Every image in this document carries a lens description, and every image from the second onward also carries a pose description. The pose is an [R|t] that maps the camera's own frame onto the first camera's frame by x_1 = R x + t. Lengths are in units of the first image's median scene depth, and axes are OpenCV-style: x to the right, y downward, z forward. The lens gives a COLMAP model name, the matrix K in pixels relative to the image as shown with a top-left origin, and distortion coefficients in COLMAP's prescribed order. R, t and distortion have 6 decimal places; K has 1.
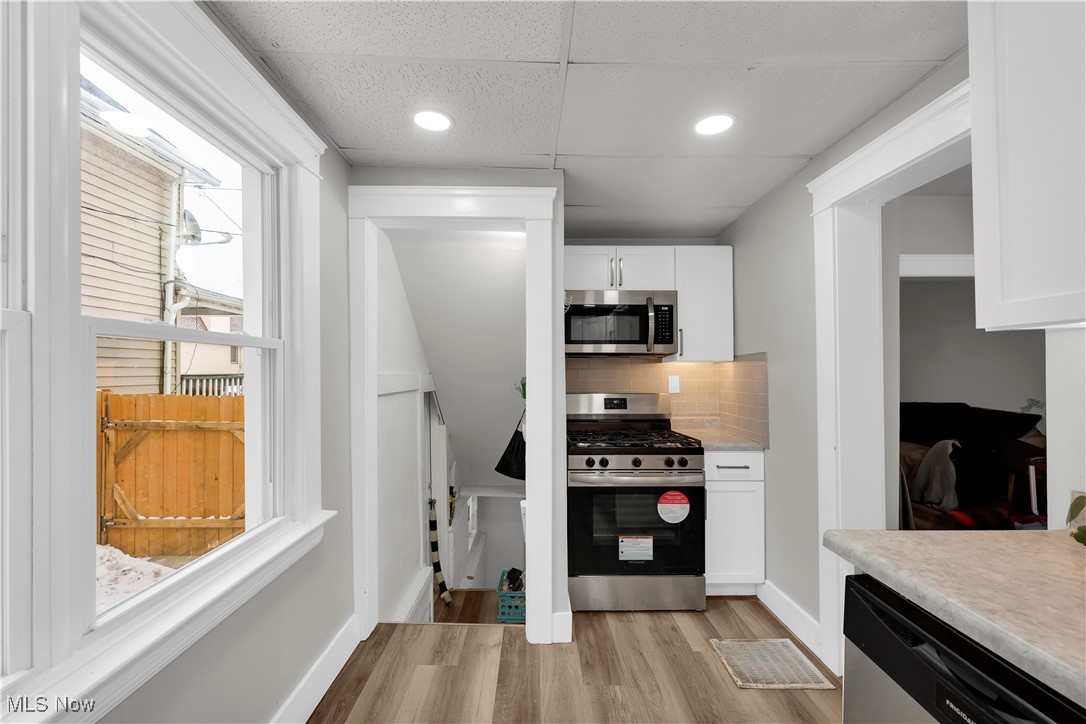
lens RADIAL K [[444.7, 0, 540.8], [0, 444.7, 366.0], [0, 0, 1]] dist [-0.001048, -0.000095]
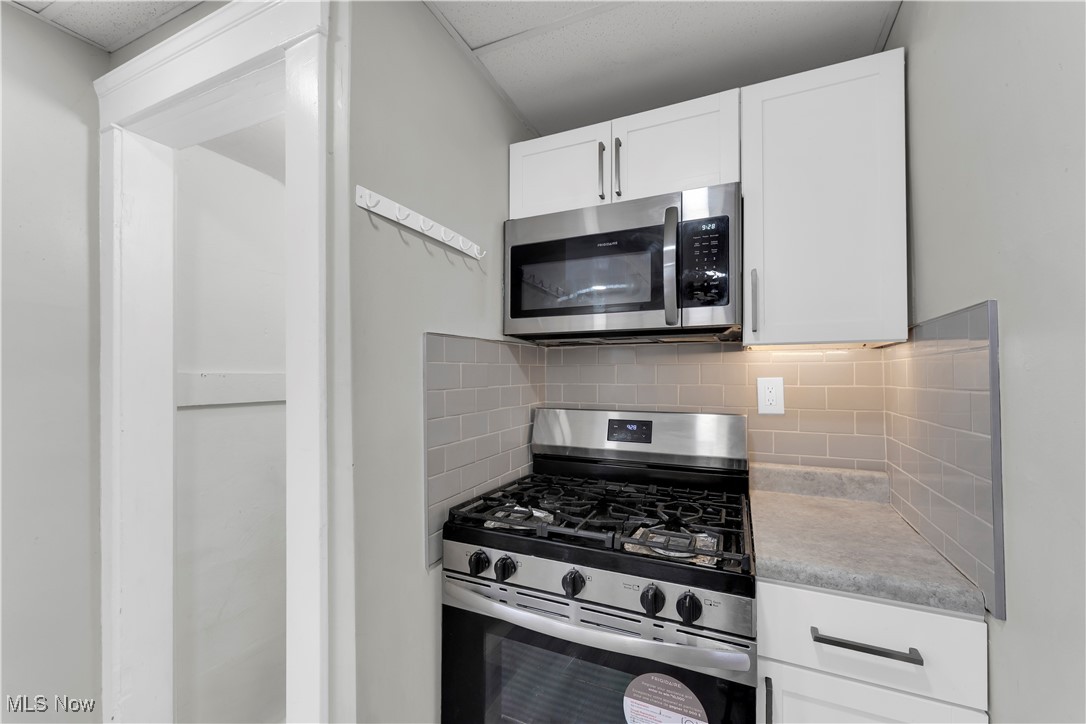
lens RADIAL K [[444.7, 0, 542.4], [0, 444.7, 365.5], [0, 0, 1]] dist [-0.001048, -0.000095]
pose [[0.901088, -0.009450, -0.433532, 0.321603], [0.008413, 0.999955, -0.004310, 0.011054], [0.433554, 0.000236, 0.901128, 0.524039]]
